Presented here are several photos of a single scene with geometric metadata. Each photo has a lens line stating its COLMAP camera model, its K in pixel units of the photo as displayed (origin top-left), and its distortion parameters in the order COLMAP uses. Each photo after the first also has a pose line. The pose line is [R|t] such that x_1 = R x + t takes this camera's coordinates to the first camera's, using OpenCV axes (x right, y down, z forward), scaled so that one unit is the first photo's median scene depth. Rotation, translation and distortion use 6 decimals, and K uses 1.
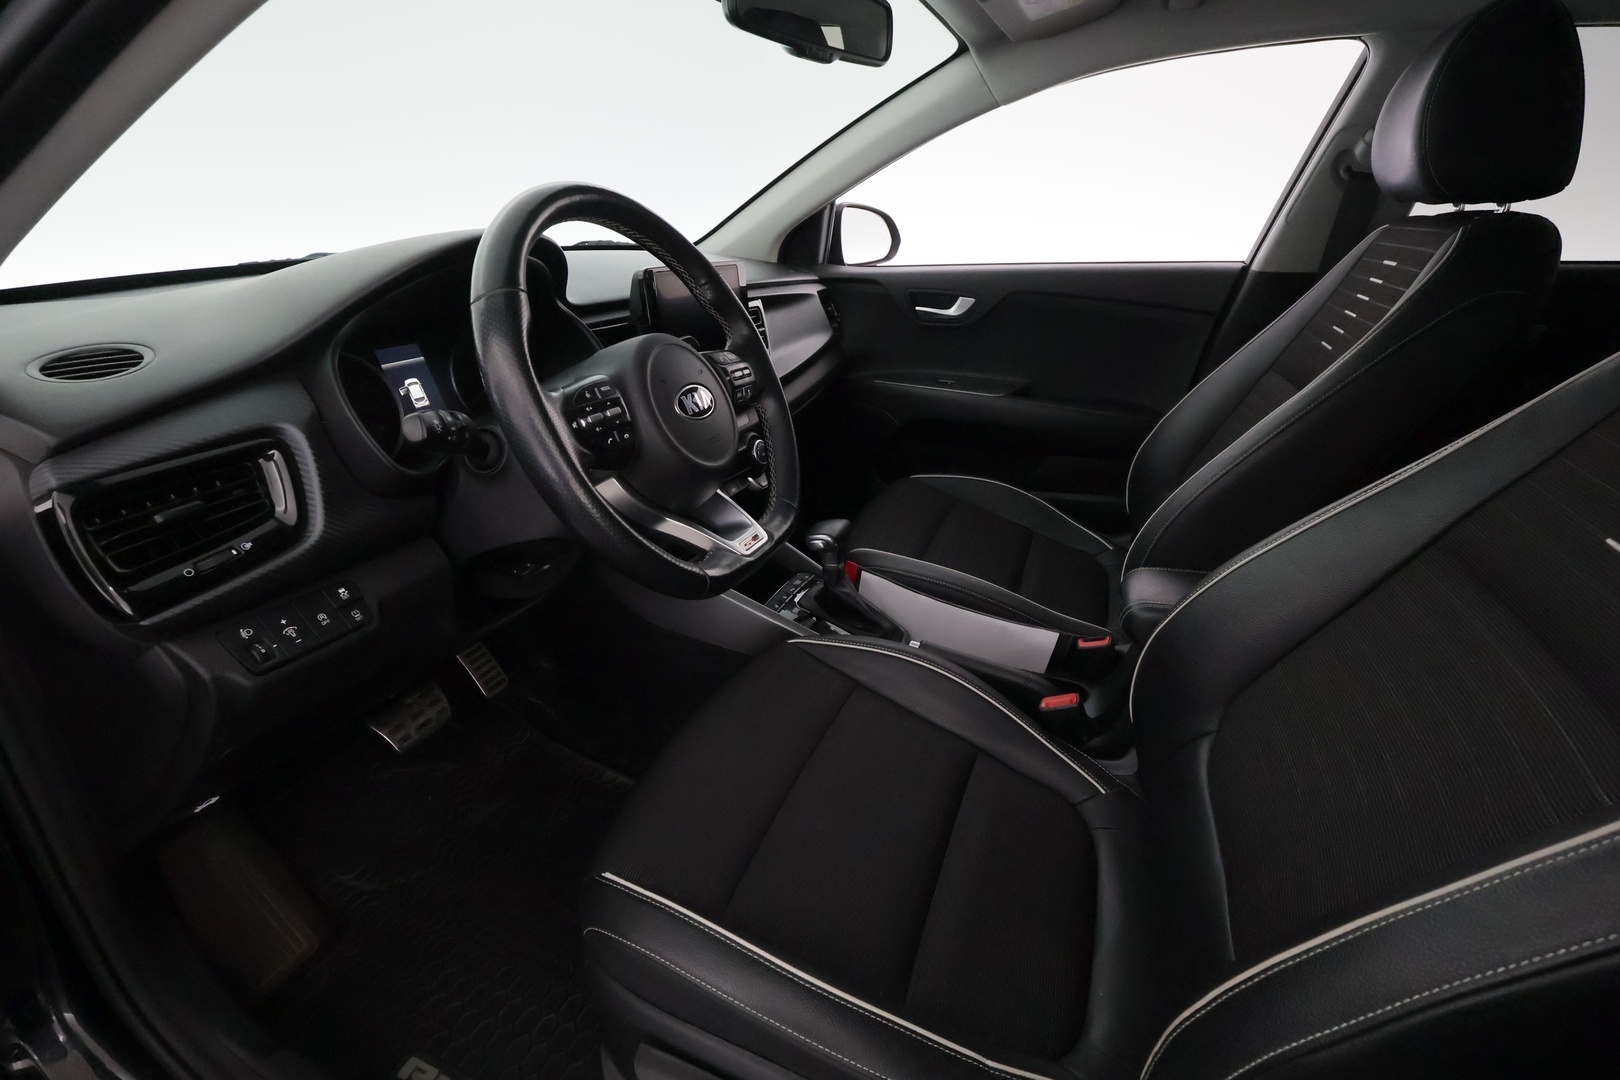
lens RADIAL K [[750.5, 0, 812.6], [0, 750.5, 539.7], [0, 0, 1]] dist [-0.004323, 0.001116]
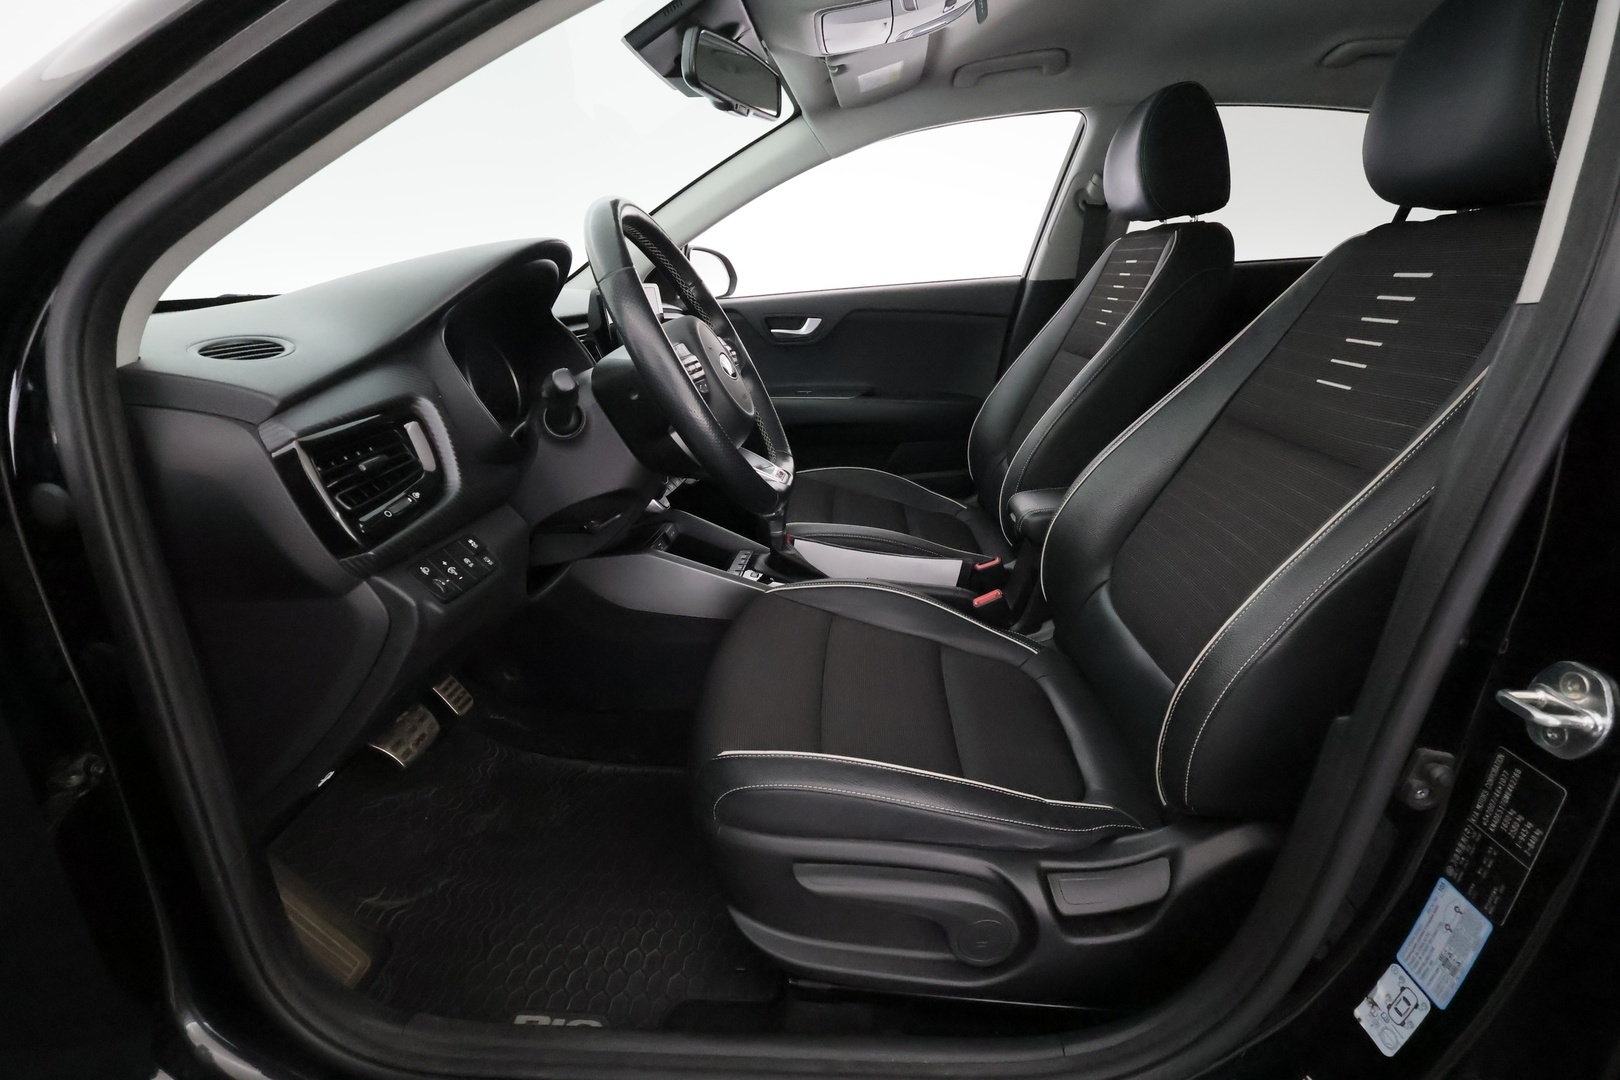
lens RADIAL K [[750.5, 0, 811.3], [0, 750.5, 538.9], [0, 0, 1]] dist [-0.004323, 0.001116]
pose [[0.949016, -0.139981, 0.282443, -0.264620], [0.161839, 0.985256, -0.055484, 0.121860], [-0.270512, 0.098366, 0.957678, -0.134780]]
